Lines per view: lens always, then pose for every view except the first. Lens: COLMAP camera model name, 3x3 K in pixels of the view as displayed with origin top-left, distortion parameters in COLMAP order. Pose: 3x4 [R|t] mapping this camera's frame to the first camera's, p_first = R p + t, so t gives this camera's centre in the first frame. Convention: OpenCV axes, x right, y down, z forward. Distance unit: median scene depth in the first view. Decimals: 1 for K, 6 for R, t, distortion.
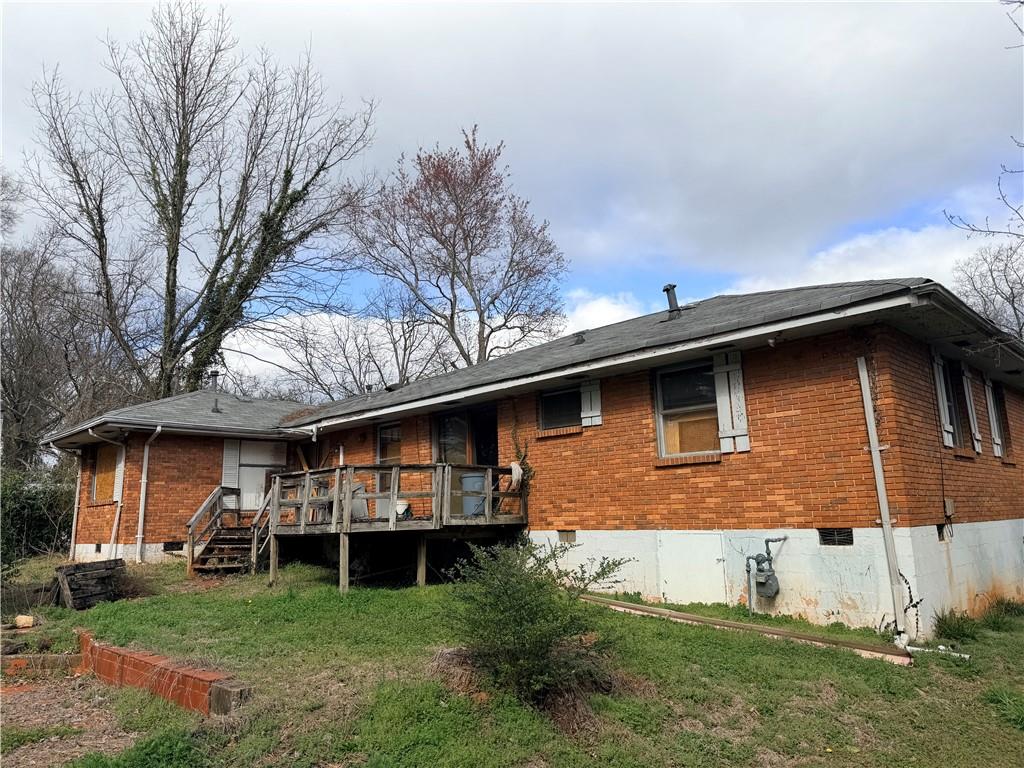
lens RADIAL K [[707.1, 0, 512.0], [0, 707.1, 384.0], [0, 0, 1]] dist [0.000367, -0.000143]
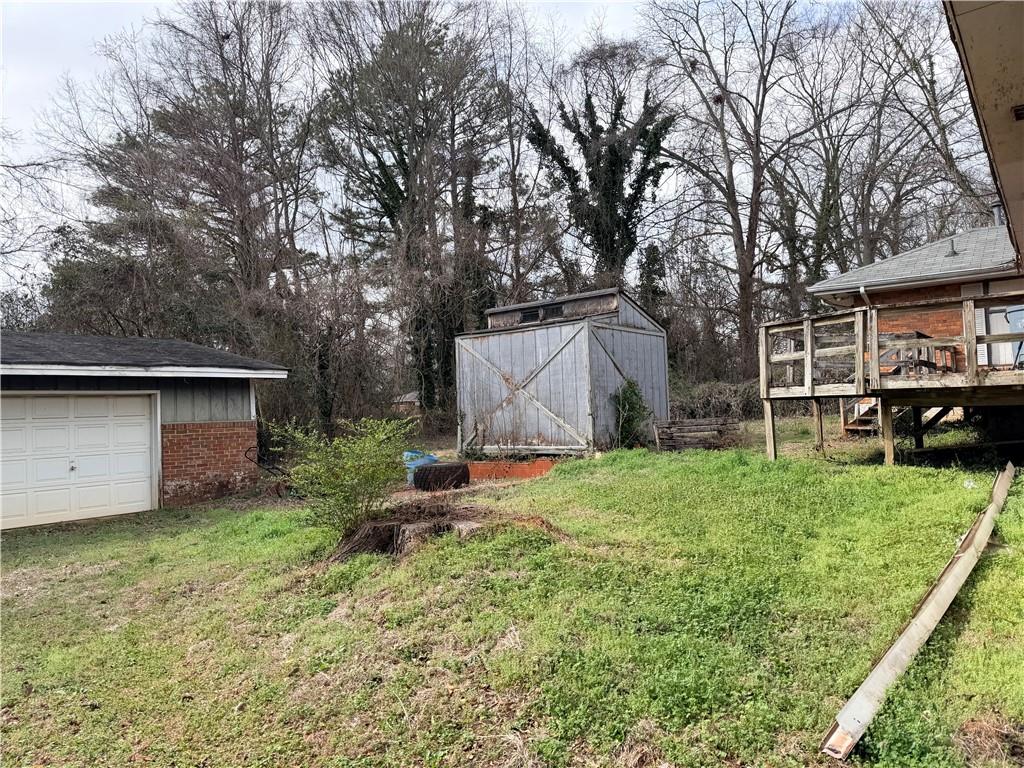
lens RADIAL K [[707.1, 0, 512.0], [0, 707.1, 384.0], [0, 0, 1]] dist [0.000367, -0.000143]
pose [[0.098910, -0.011953, -0.995025, 0.602809], [0.222845, 0.974798, 0.010442, 0.100612], [0.969823, -0.222769, 0.099081, 0.551309]]
